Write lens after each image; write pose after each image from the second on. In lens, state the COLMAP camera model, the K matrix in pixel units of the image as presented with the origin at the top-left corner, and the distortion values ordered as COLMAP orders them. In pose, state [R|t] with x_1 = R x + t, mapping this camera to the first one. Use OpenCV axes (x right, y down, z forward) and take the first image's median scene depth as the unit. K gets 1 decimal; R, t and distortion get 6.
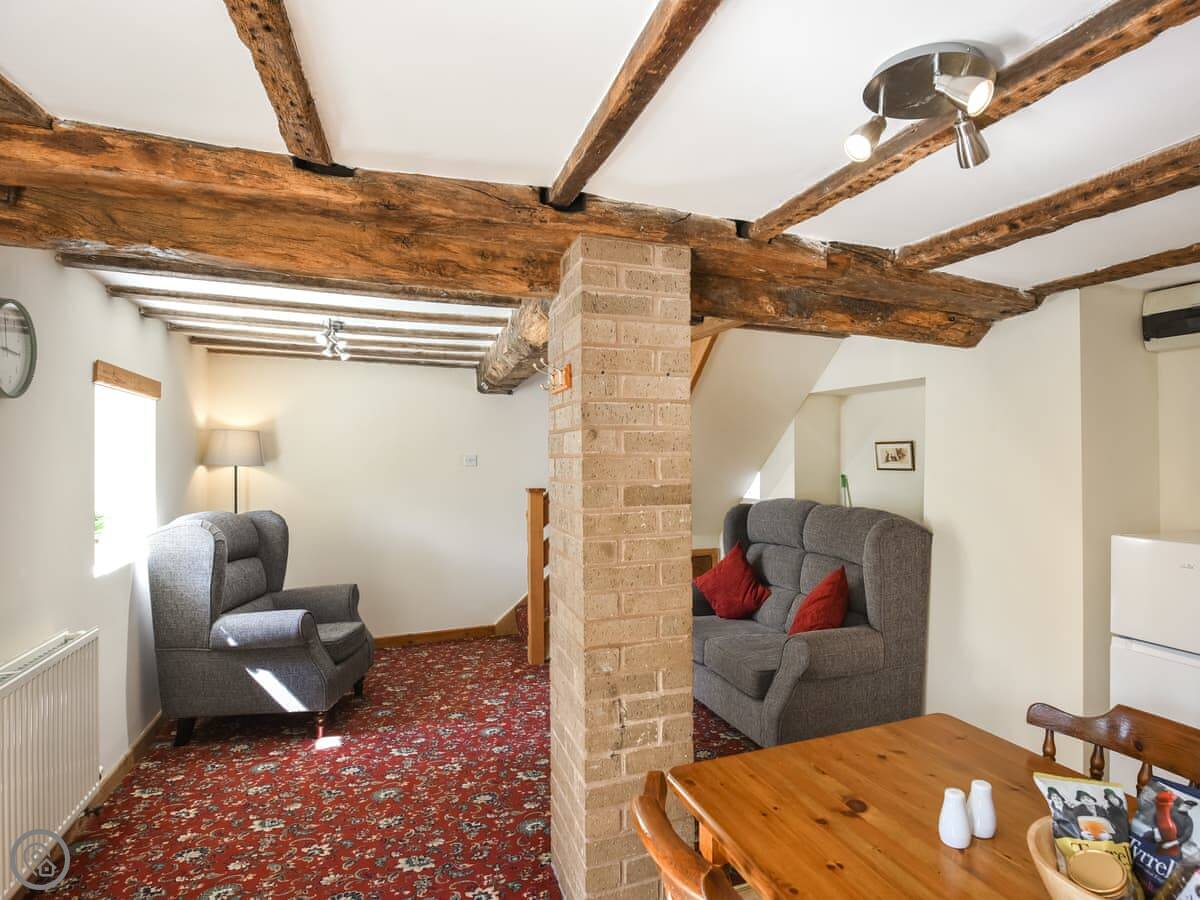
lens RADIAL K [[638.9, 0, 598.1], [0, 638.9, 452.6], [0, 0, 1]] dist [-0.005347, -0.000864]
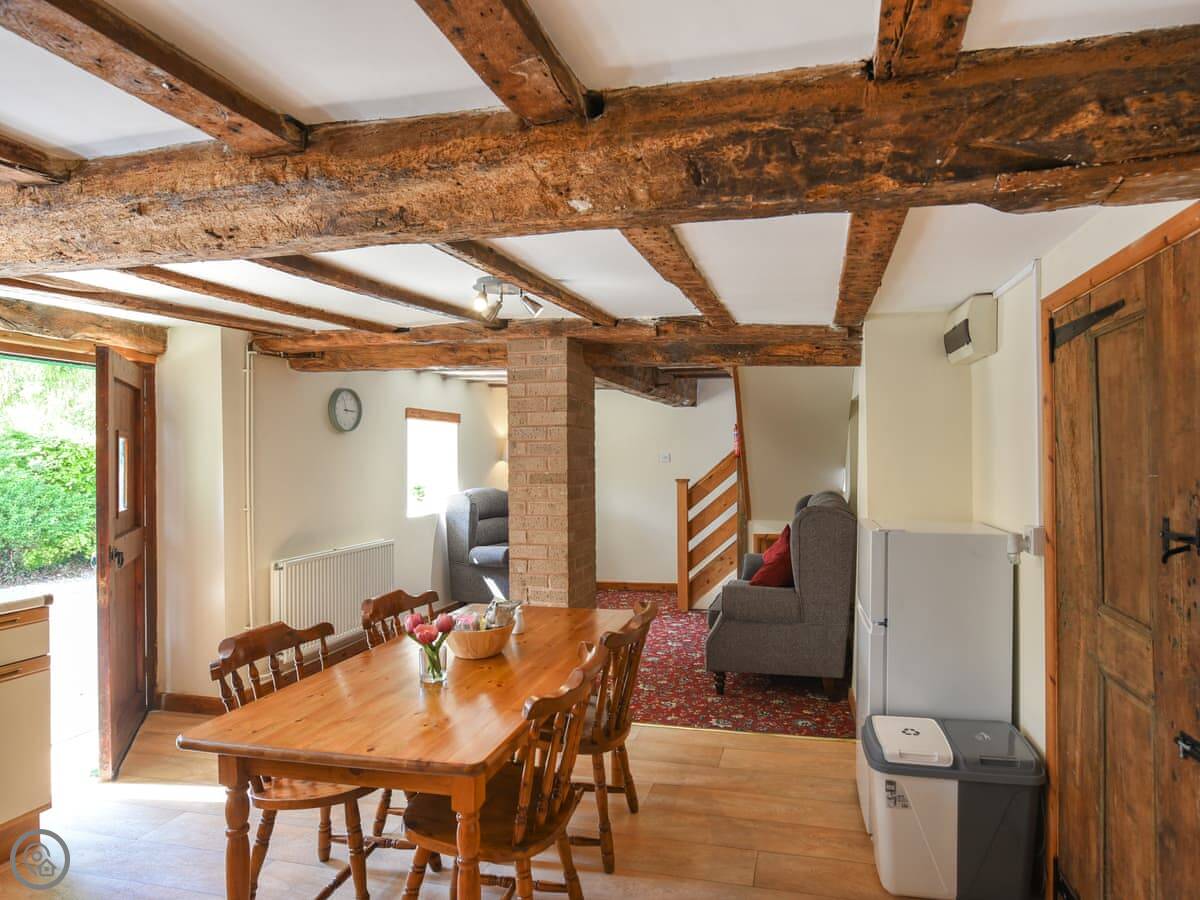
lens RADIAL K [[638.9, 0, 644.5], [0, 638.9, 454.1], [0, 0, 1]] dist [-0.005347, -0.000864]
pose [[0.829634, -0.002312, -0.558303, 1.243598], [0.006956, 0.999957, 0.006196, -0.010666], [0.558265, -0.009025, 0.829614, -0.315792]]
